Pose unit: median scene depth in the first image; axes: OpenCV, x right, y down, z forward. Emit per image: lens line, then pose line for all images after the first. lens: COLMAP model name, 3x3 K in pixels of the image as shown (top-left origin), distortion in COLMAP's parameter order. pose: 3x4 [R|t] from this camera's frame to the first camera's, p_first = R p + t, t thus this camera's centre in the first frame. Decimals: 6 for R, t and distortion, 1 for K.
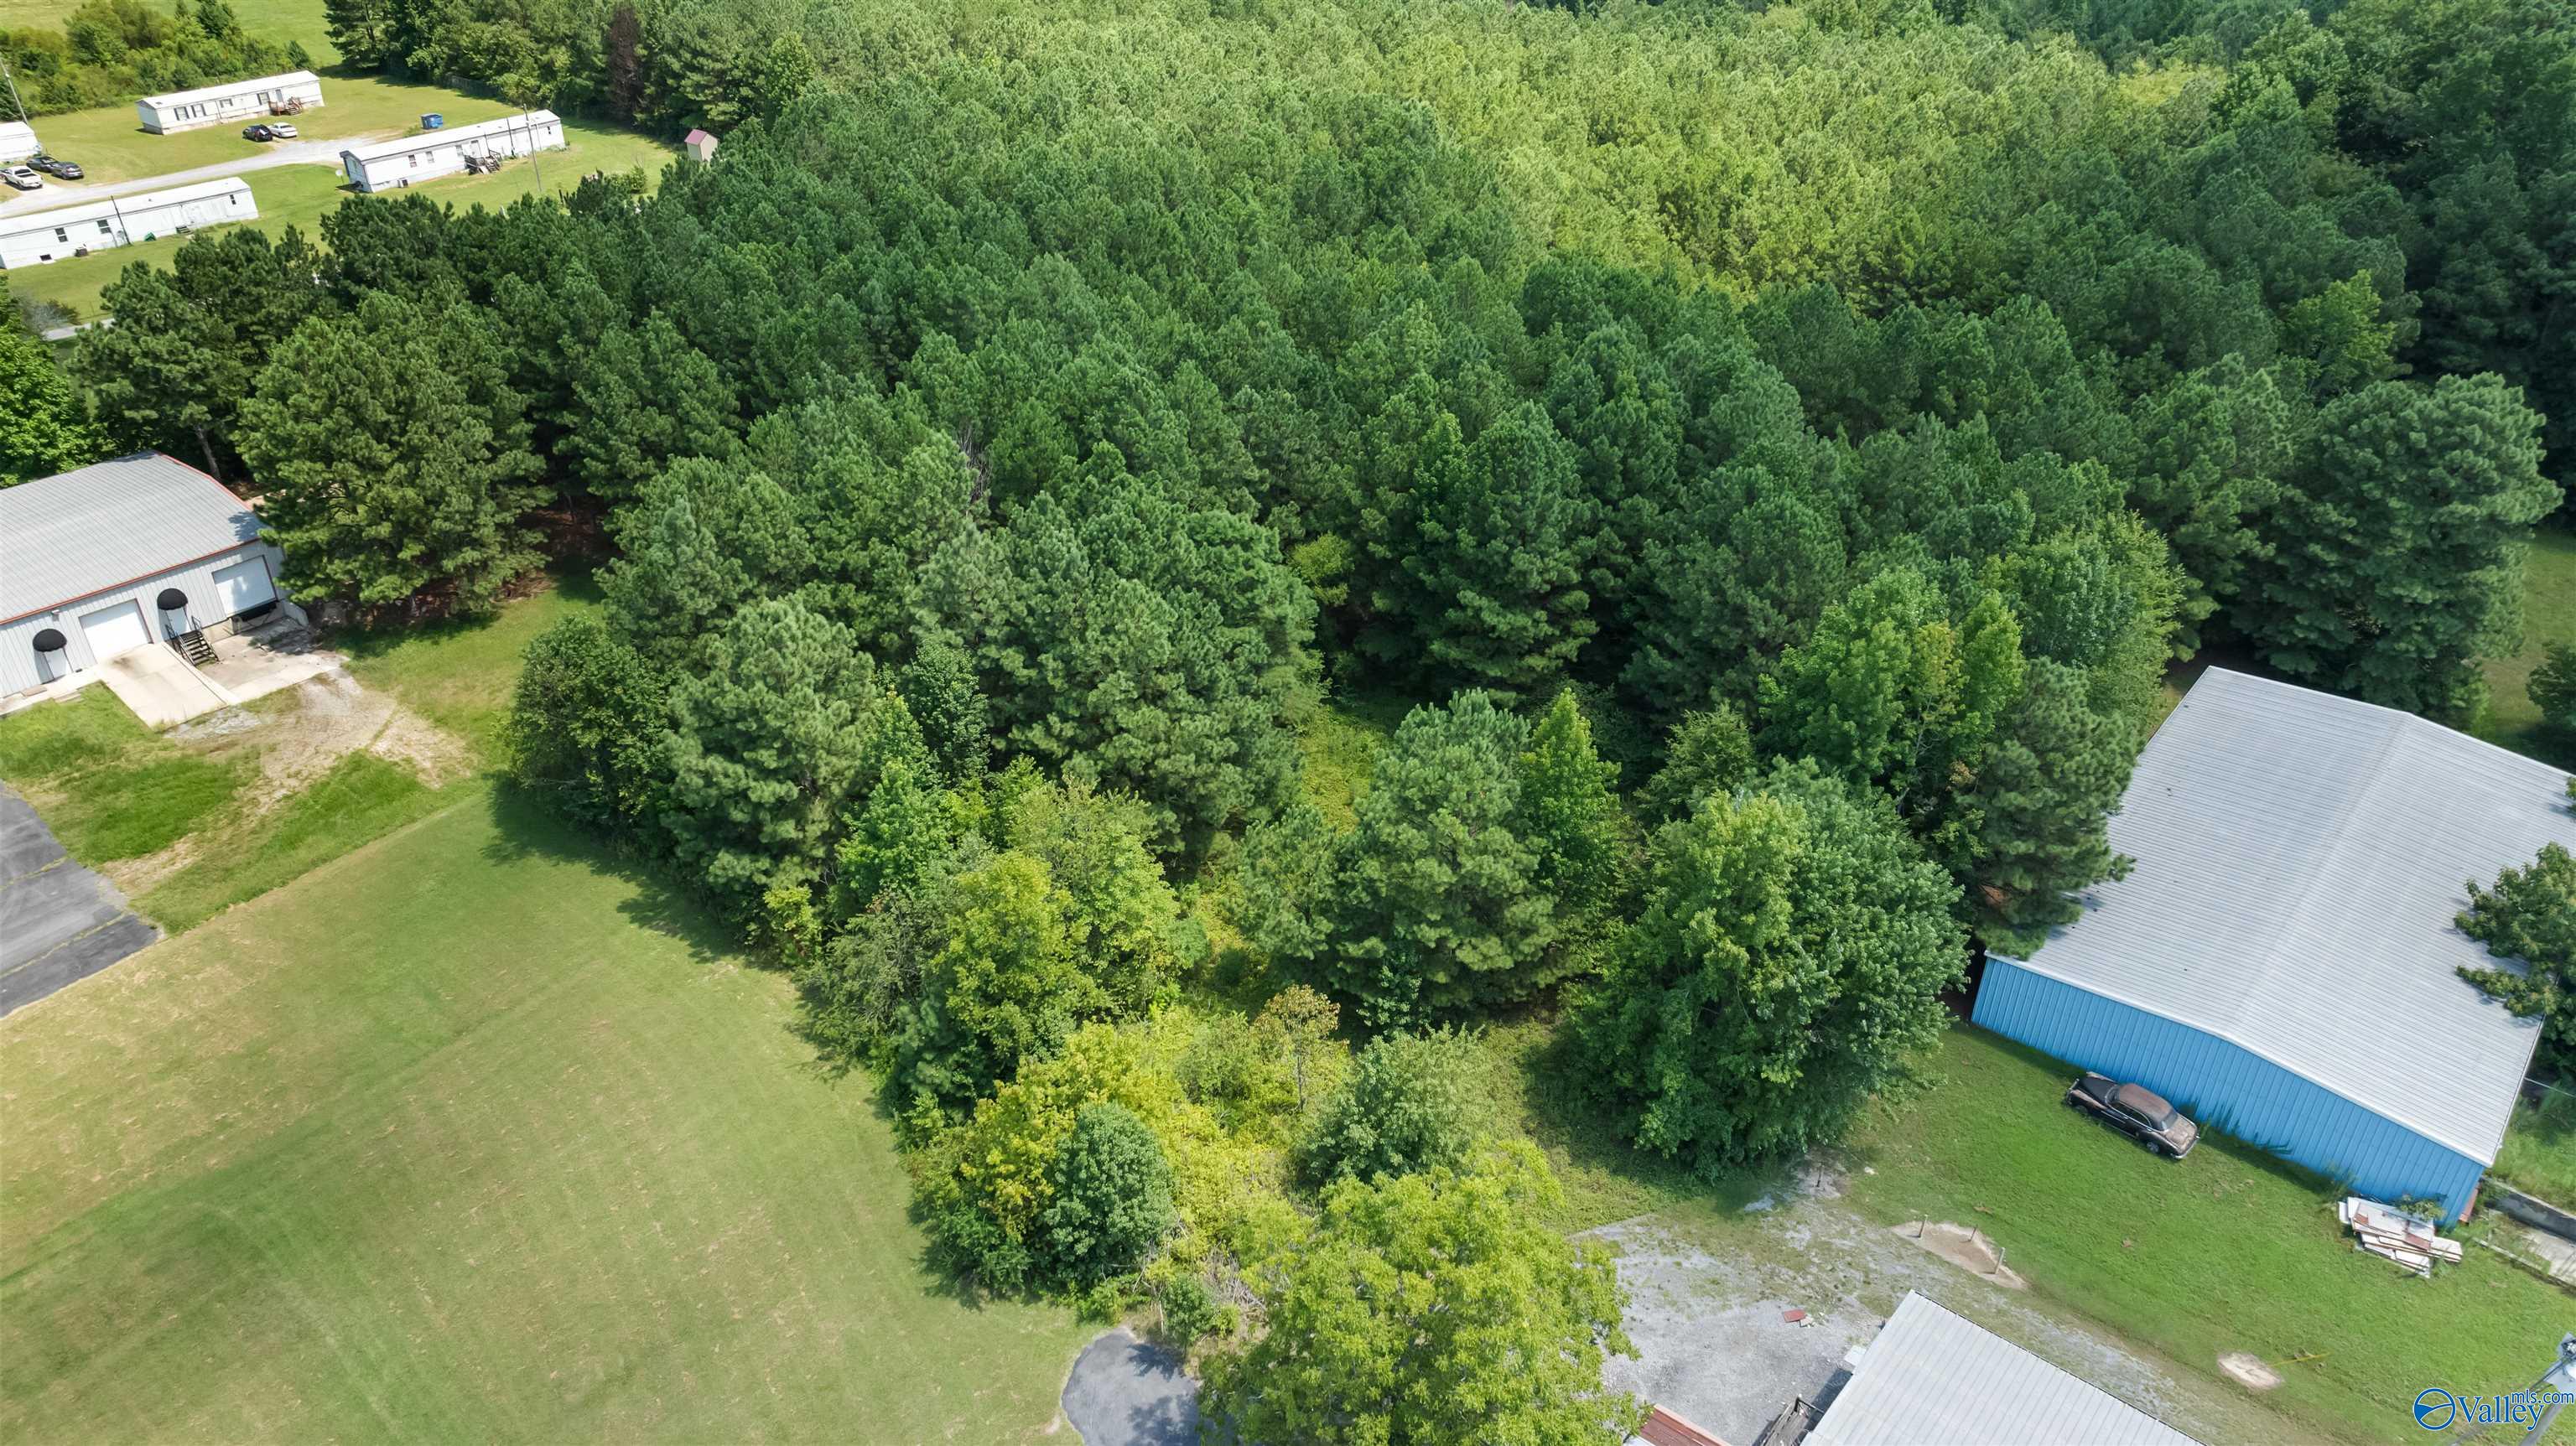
lens RADIAL K [[1798.0, 0, 1305.0], [0, 1798.0, 728.1], [0, 0, 1]] dist [-0.034815, 0.028524]
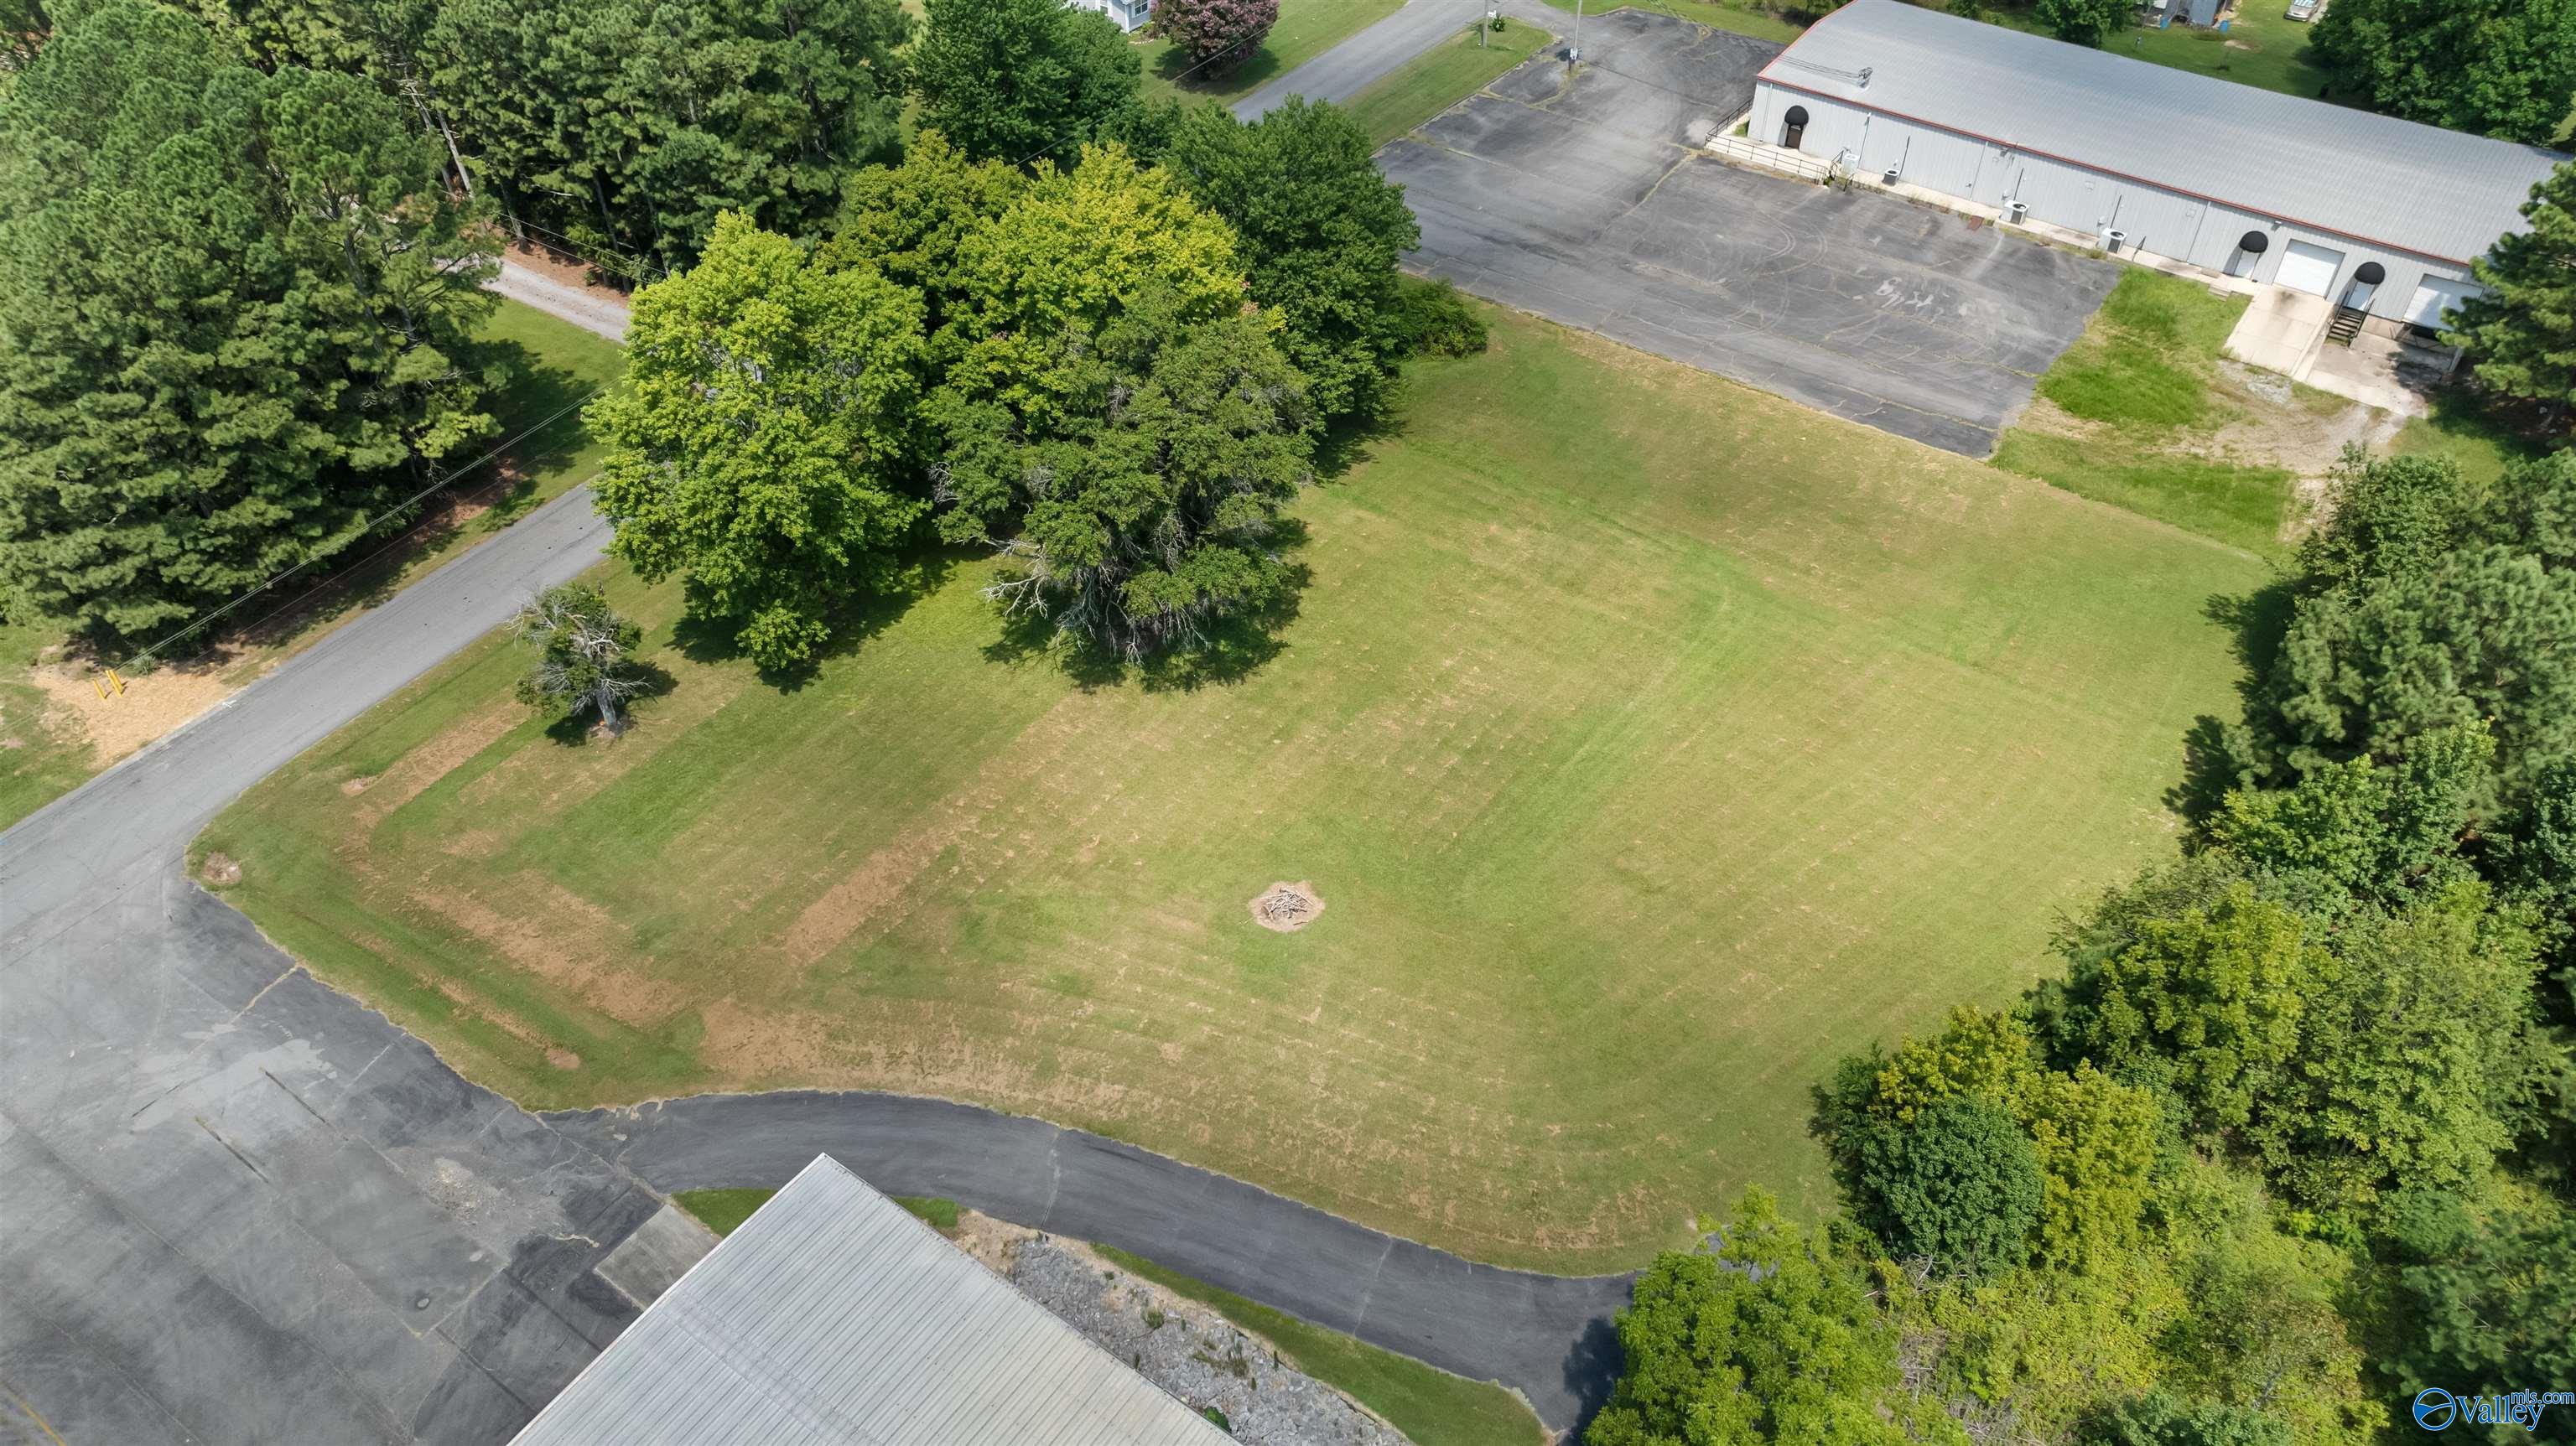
lens RADIAL K [[1798.0, 0, 1295.3], [0, 1798.0, 709.5], [0, 0, 1]] dist [-0.034815, 0.028524]
pose [[0.071670, 0.656160, -0.751211, 0.260722], [-0.535747, 0.660605, 0.525905, -0.128861], [0.841331, 0.364767, 0.398881, 0.212620]]
